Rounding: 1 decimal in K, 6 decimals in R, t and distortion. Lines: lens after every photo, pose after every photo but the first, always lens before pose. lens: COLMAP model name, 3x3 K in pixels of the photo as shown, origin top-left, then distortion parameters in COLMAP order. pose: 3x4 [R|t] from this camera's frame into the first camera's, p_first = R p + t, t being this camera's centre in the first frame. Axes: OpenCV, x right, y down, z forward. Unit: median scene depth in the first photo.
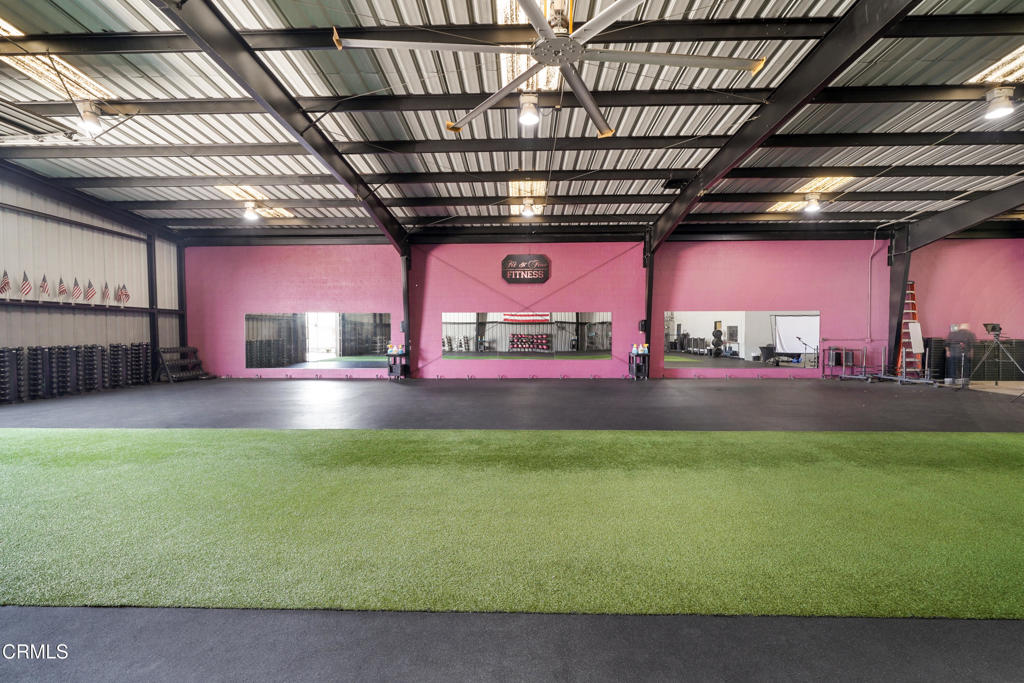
lens RADIAL K [[472.0, 0, 511.2], [0, 472.0, 341.7], [0, 0, 1]] dist [-0.000339, 0.001158]
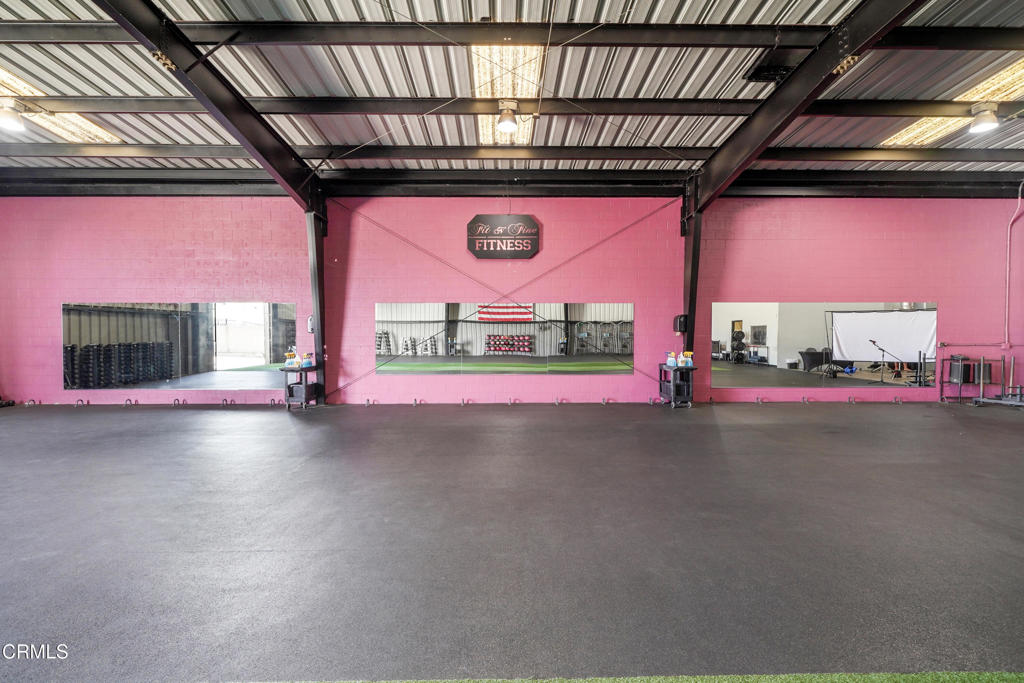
lens RADIAL K [[472.0, 0, 513.2], [0, 472.0, 338.2], [0, 0, 1]] dist [-0.000339, 0.001158]
pose [[0.998863, 0.001156, 0.047659, 0.012487], [-0.000762, 0.999965, -0.008288, -0.008029], [-0.047667, 0.008242, 0.998829, 0.345269]]
